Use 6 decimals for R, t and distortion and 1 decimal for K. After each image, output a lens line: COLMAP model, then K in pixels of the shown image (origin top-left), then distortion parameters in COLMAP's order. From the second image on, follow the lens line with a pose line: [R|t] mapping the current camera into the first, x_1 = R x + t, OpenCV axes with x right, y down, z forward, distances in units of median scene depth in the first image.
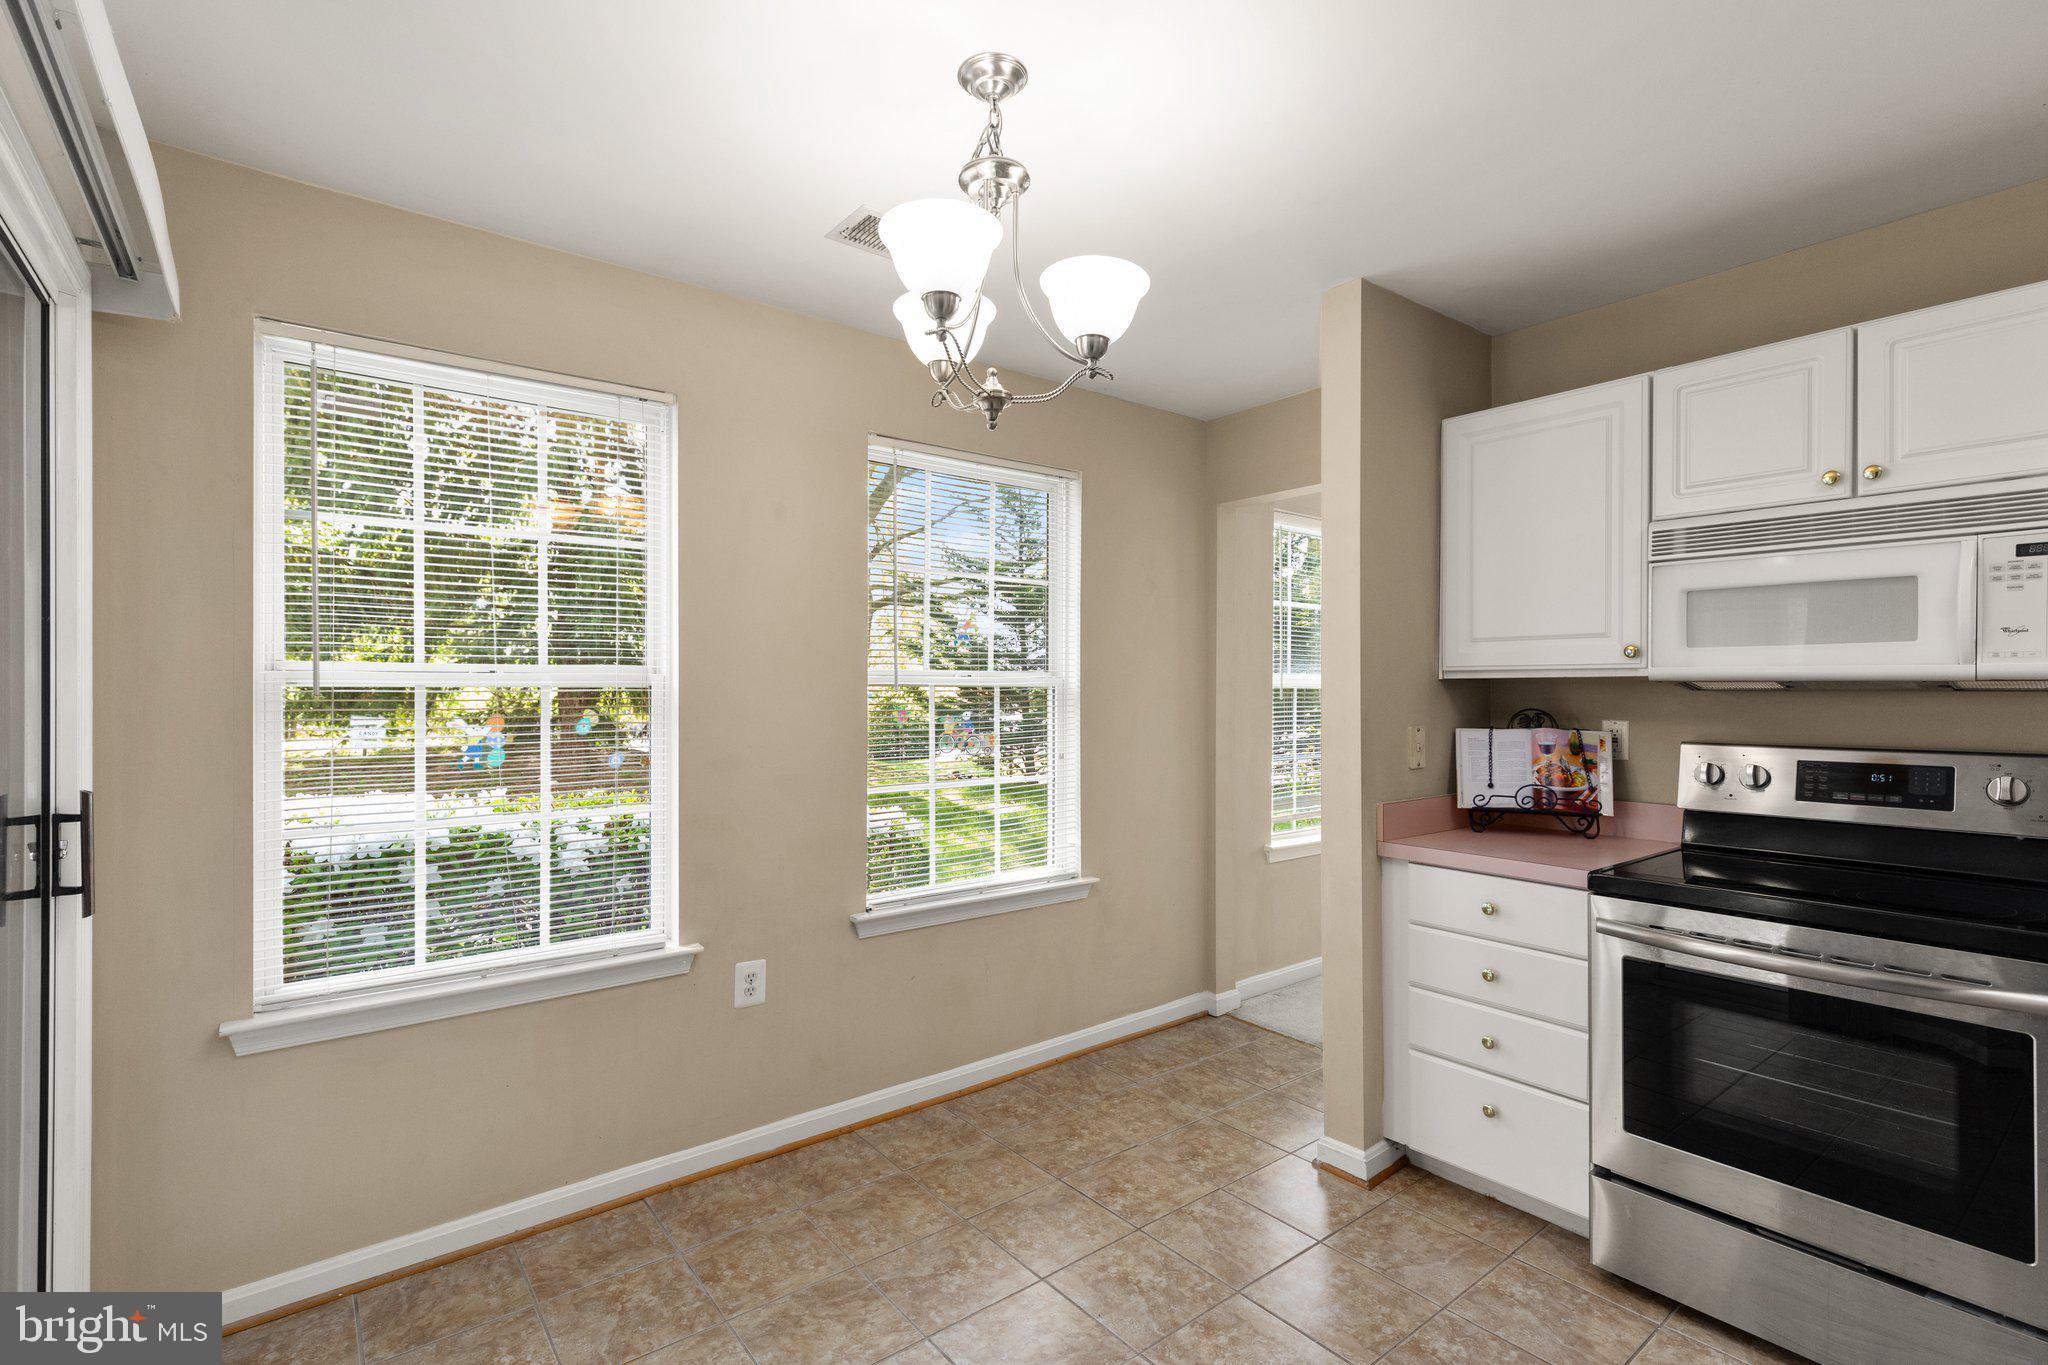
lens RADIAL K [[930.1, 0, 1008.8], [0, 930.1, 687.9], [0, 0, 1]] dist [0.006178, -0.001460]
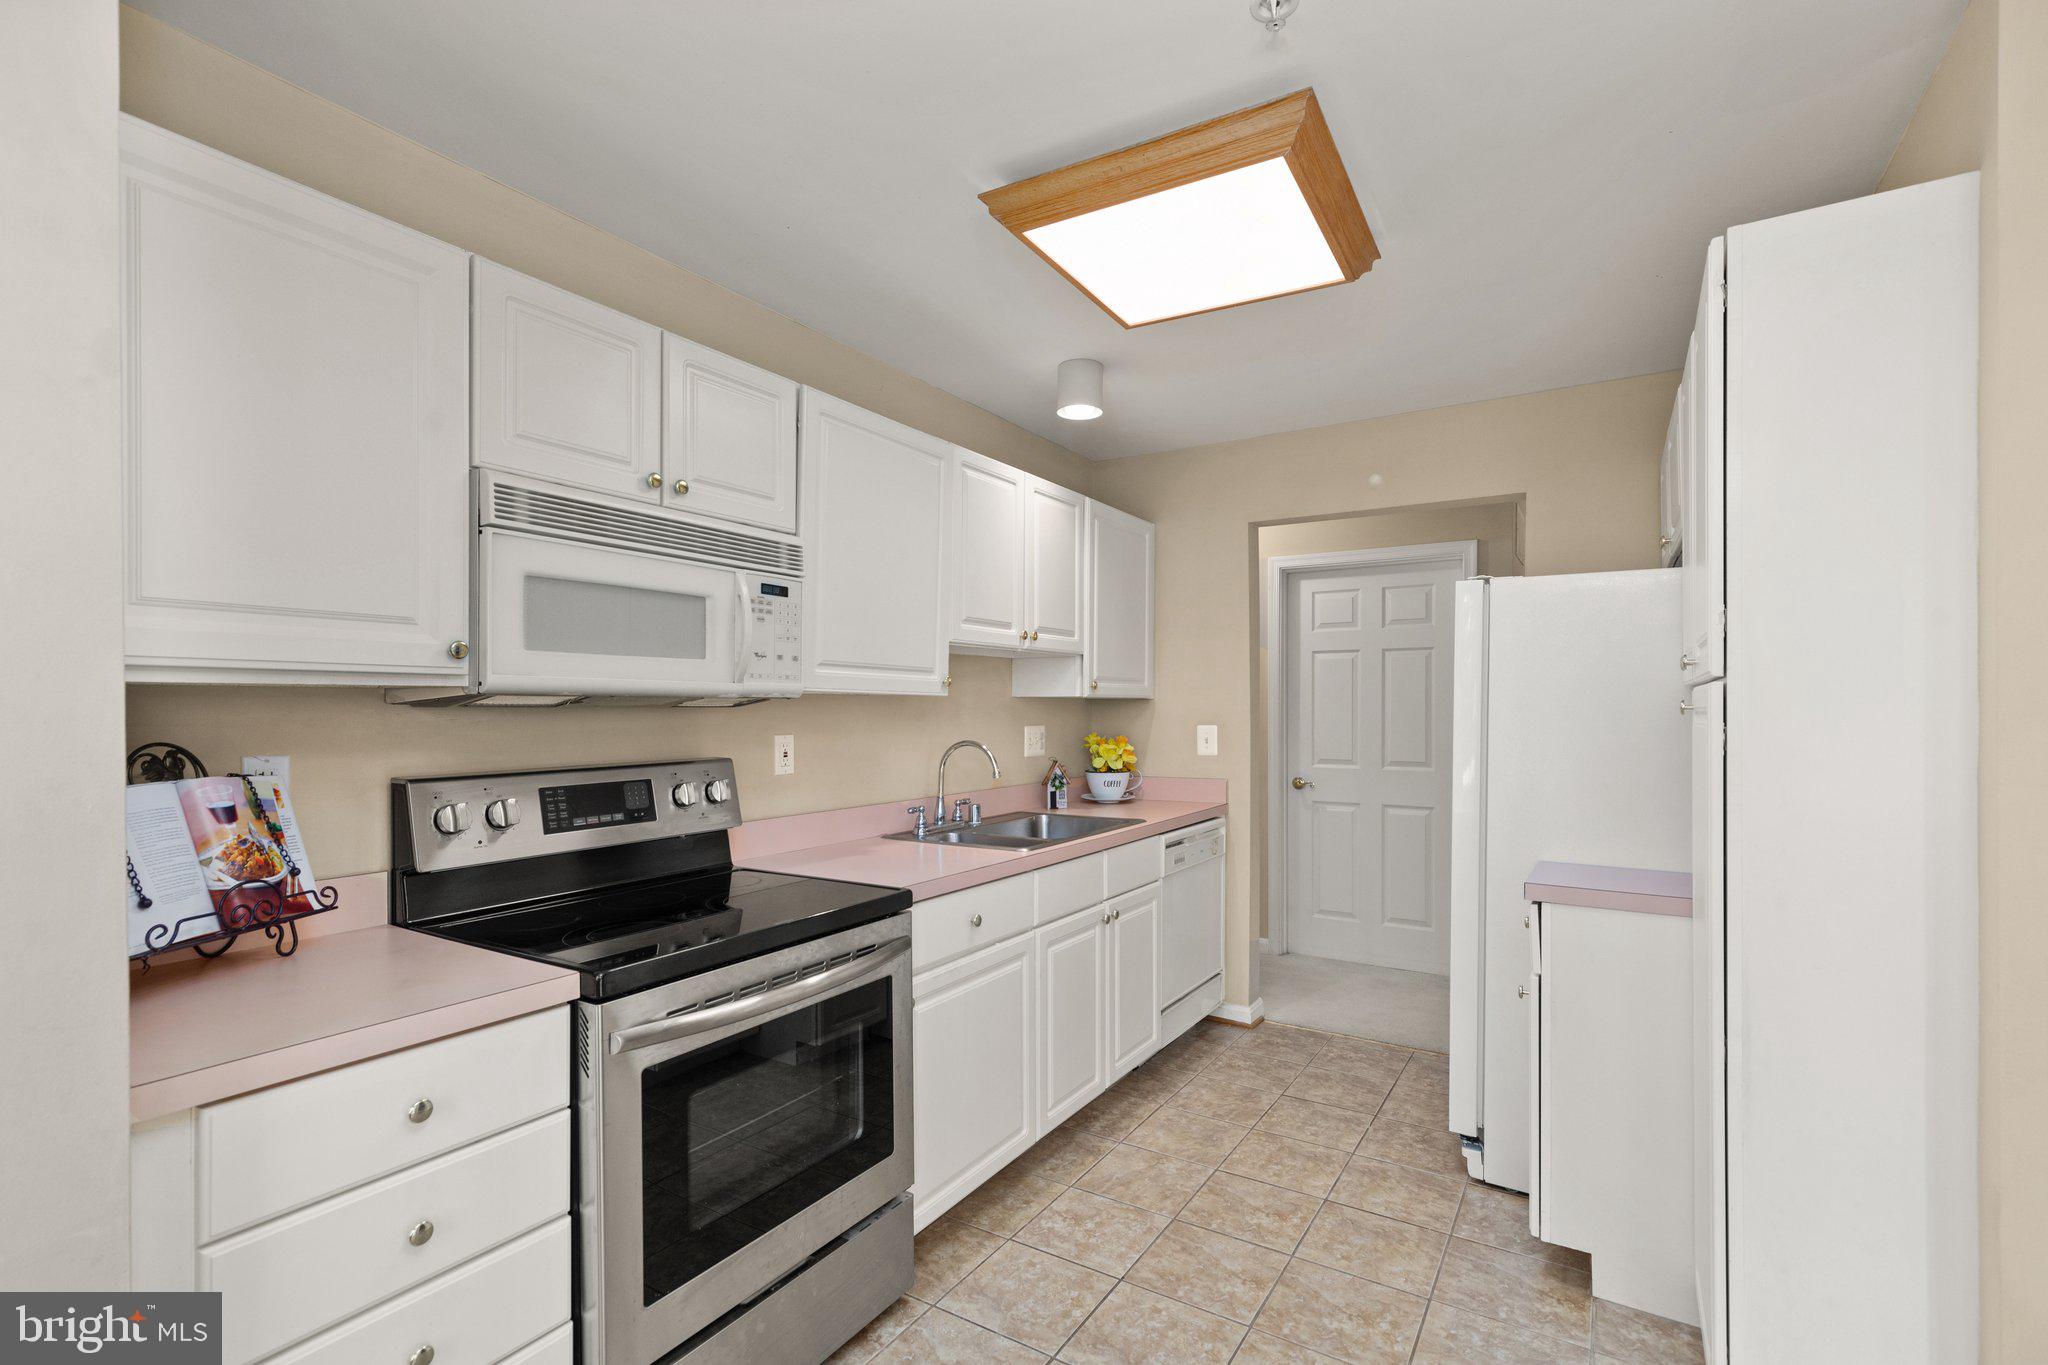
lens RADIAL K [[930.1, 0, 1022.7], [0, 930.1, 699.6], [0, 0, 1]] dist [0.006178, -0.001460]
pose [[-0.335377, 0.006779, 0.942059, -0.097740], [-0.000094, 0.999974, -0.007230, 0.001748], [-0.942084, -0.002513, -0.335368, 0.748888]]
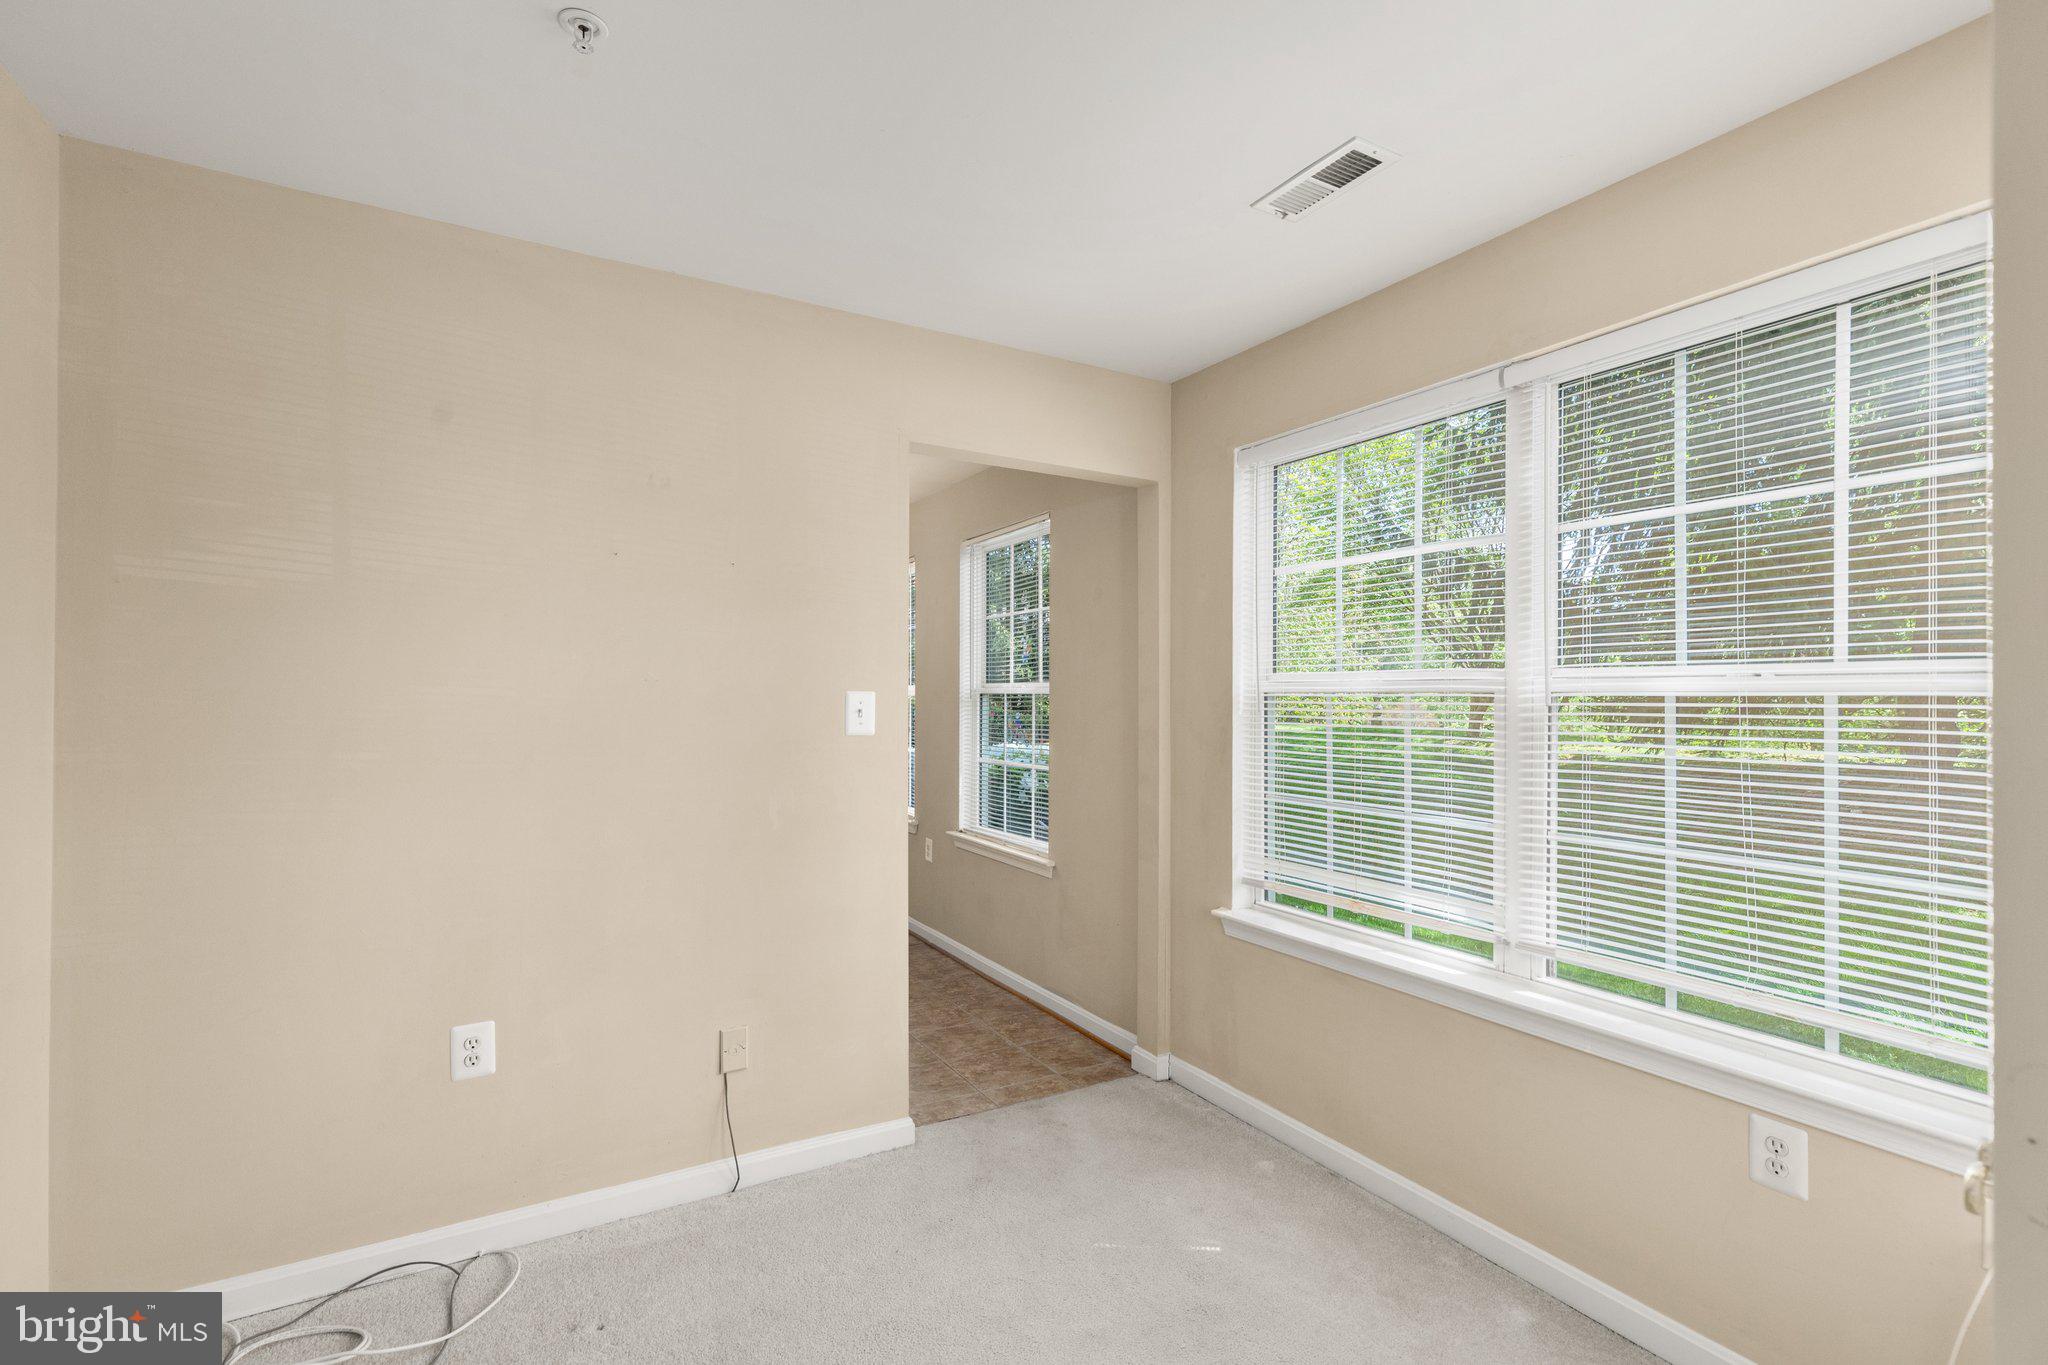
lens RADIAL K [[930.1, 0, 1027.9], [0, 930.1, 679.6], [0, 0, 1]] dist [0.006178, -0.001460]
pose [[-0.134512, -0.014689, -0.990803, 1.608552], [0.002170, 0.999883, -0.015118, -0.003538], [0.990910, -0.004184, -0.134464, 1.472609]]
